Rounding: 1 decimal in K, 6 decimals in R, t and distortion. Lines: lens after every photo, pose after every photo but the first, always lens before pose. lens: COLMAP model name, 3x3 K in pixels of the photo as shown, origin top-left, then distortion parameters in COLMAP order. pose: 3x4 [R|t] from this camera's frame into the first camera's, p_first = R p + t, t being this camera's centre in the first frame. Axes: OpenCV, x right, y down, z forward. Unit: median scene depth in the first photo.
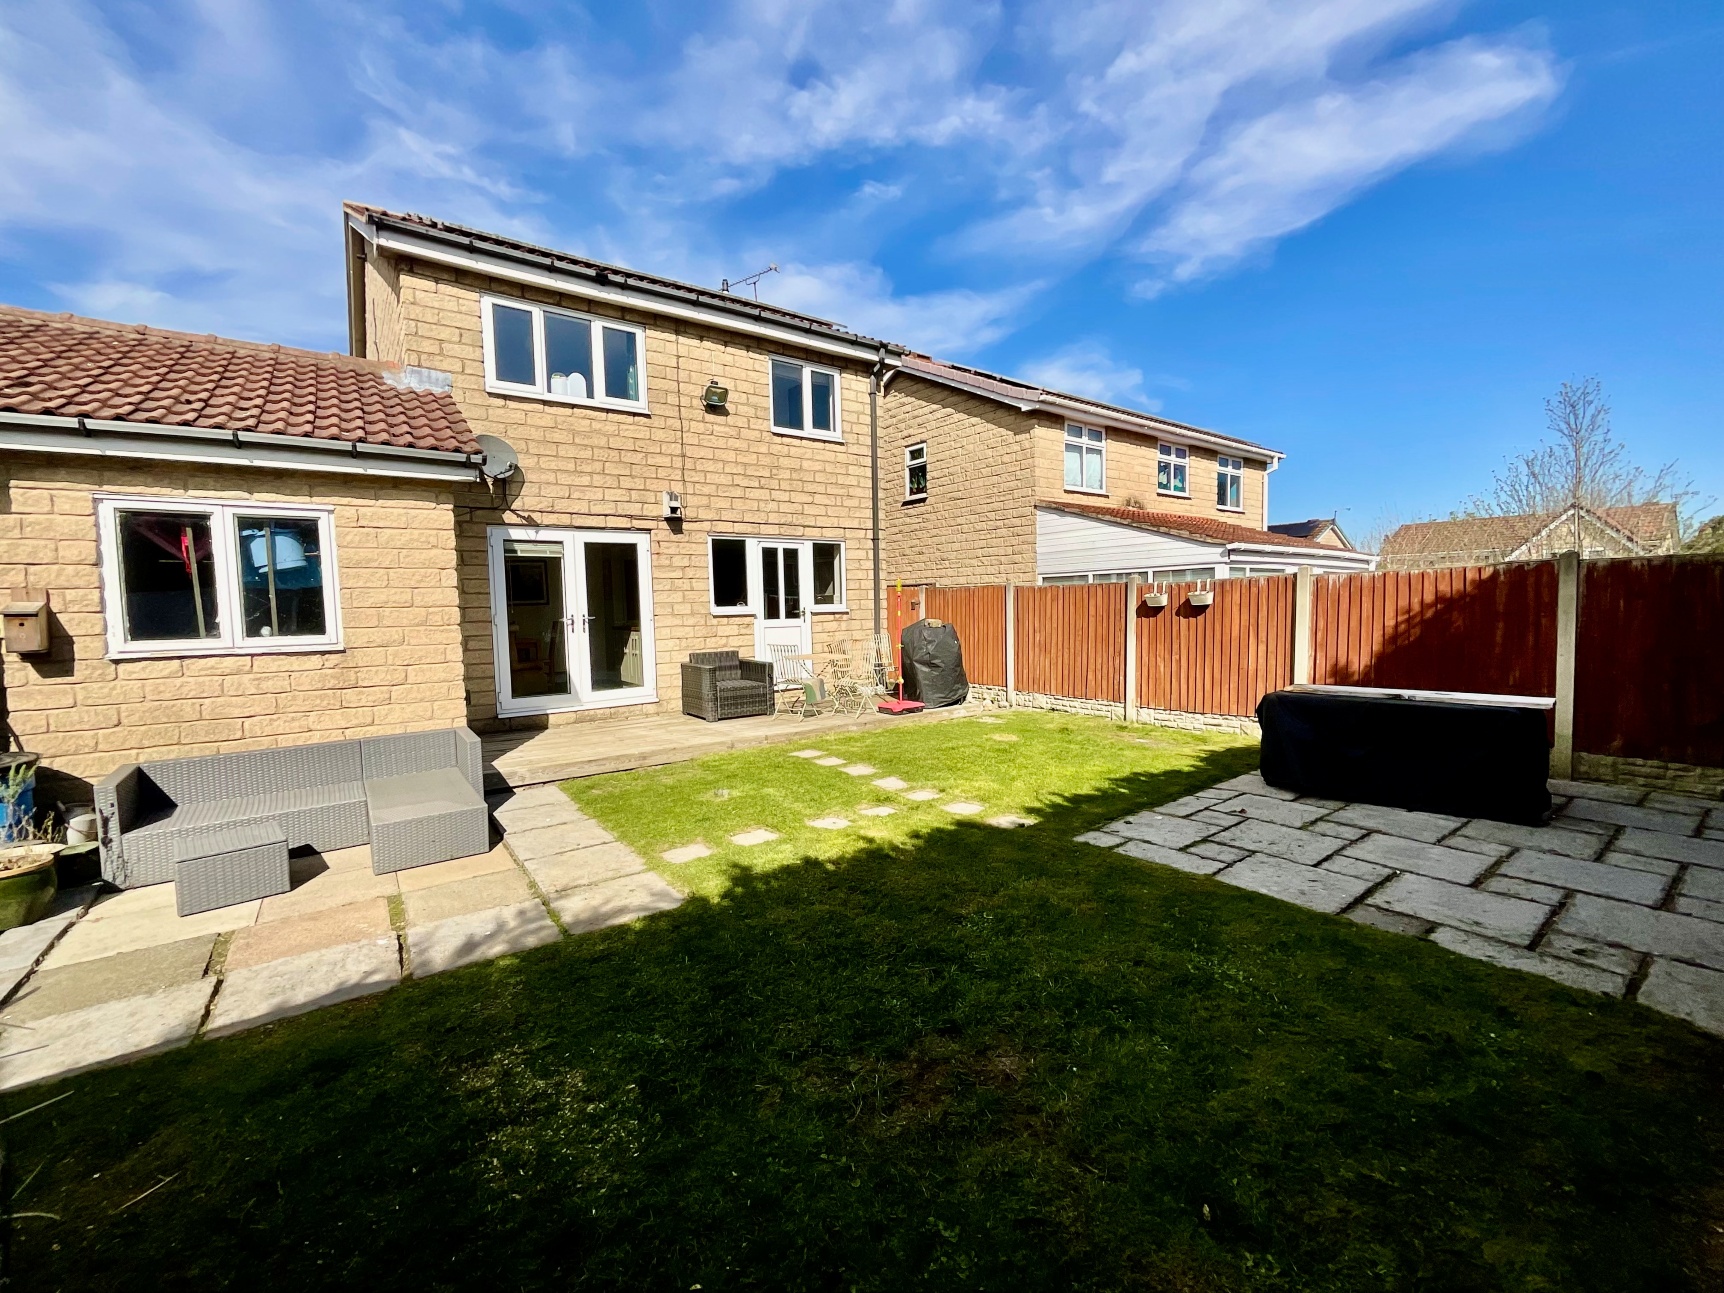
lens RADIAL K [[703.6, 0, 865.9], [0, 703.6, 649.6], [0, 0, 1]] dist [-0.003279, 0.001804]
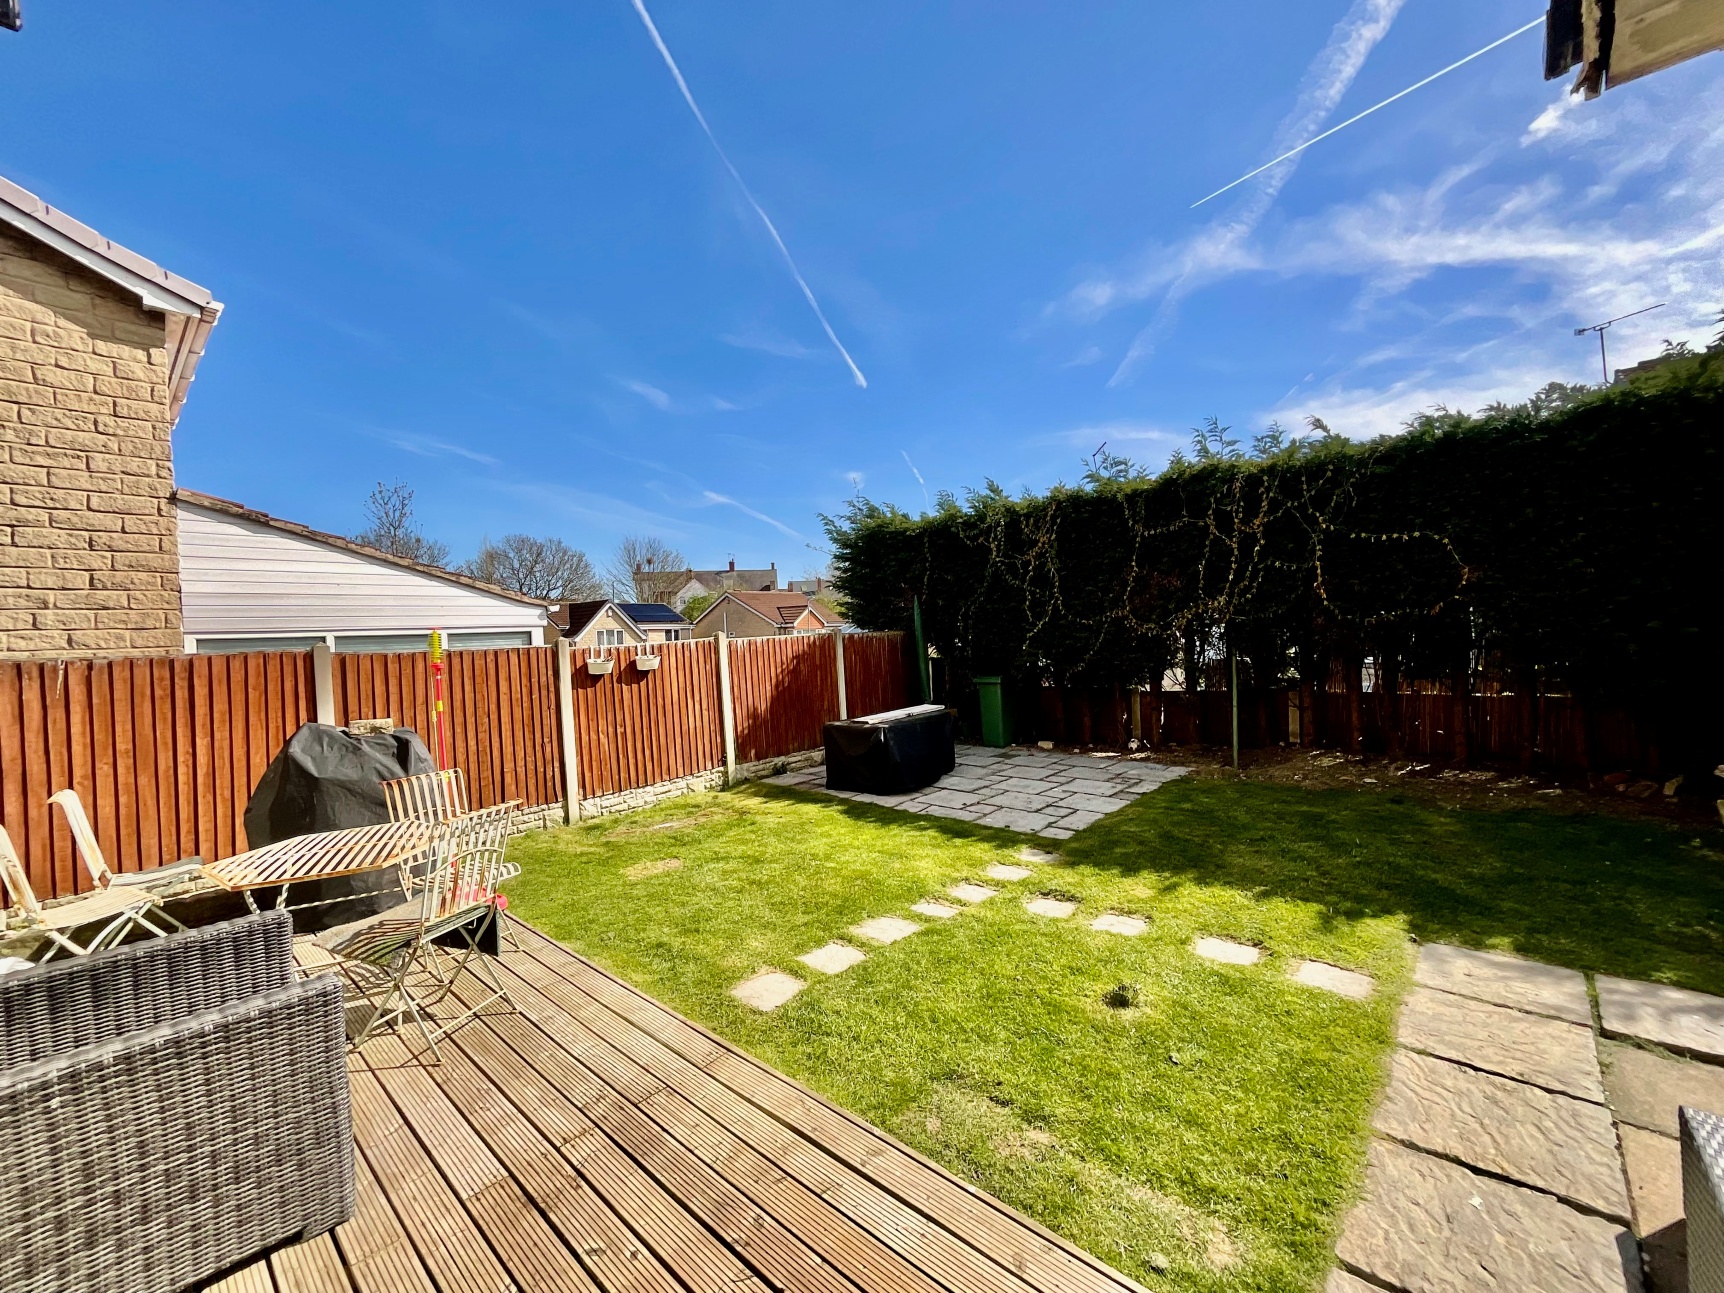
lens RADIAL K [[703.6, 0, 861.5], [0, 703.6, 644.8], [0, 0, 1]] dist [-0.003279, 0.001804]
pose [[-0.192790, 0.015267, 0.981121, -0.513773], [0.105432, 0.994413, 0.005244, -0.072079], [-0.975559, 0.104453, -0.193323, 0.907418]]
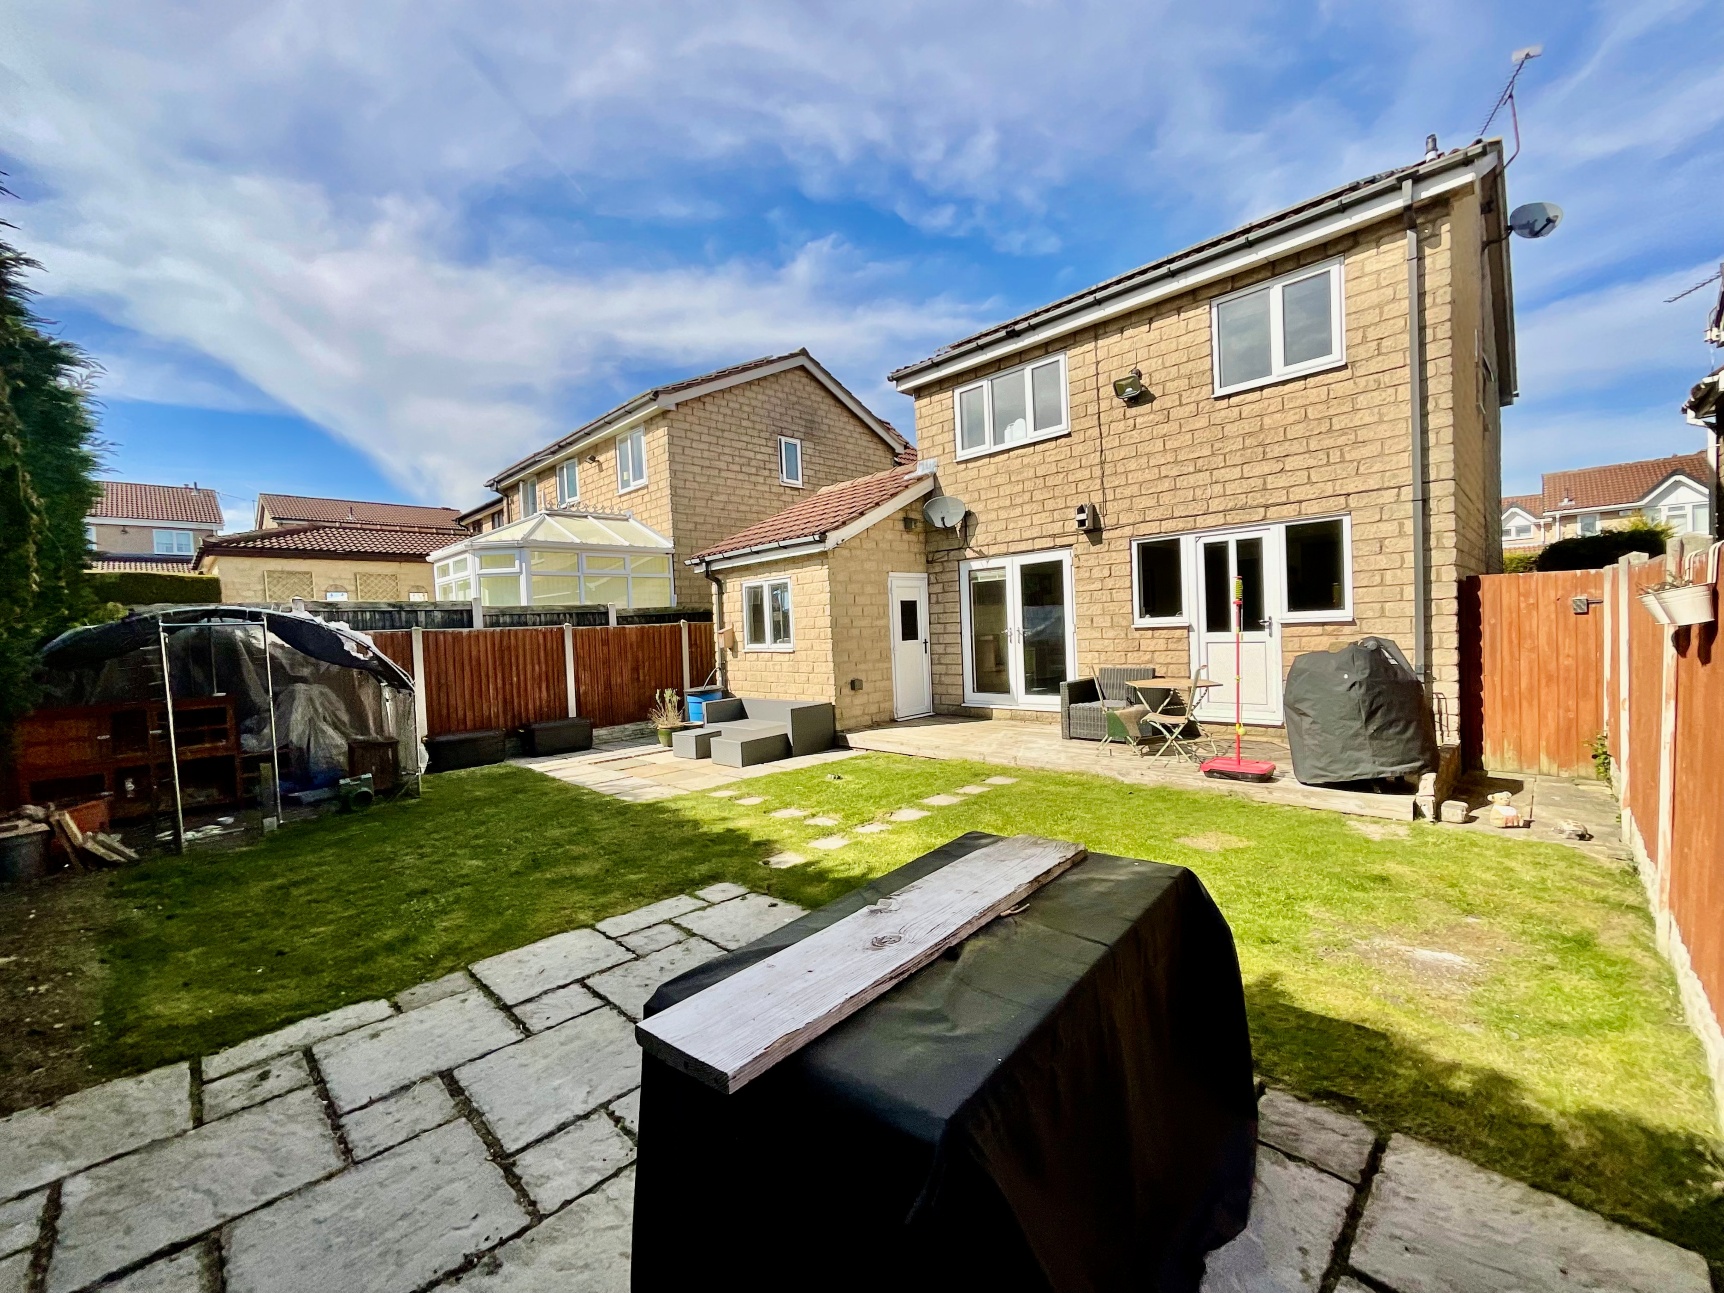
lens RADIAL K [[703.6, 0, 858.8], [0, 703.6, 650.0], [0, 0, 1]] dist [-0.003279, 0.001804]
pose [[0.138178, 0.045571, -0.989358, 0.743814], [-0.025287, 0.998778, 0.042473, -0.058036], [0.990085, 0.019149, 0.139161, 0.607931]]
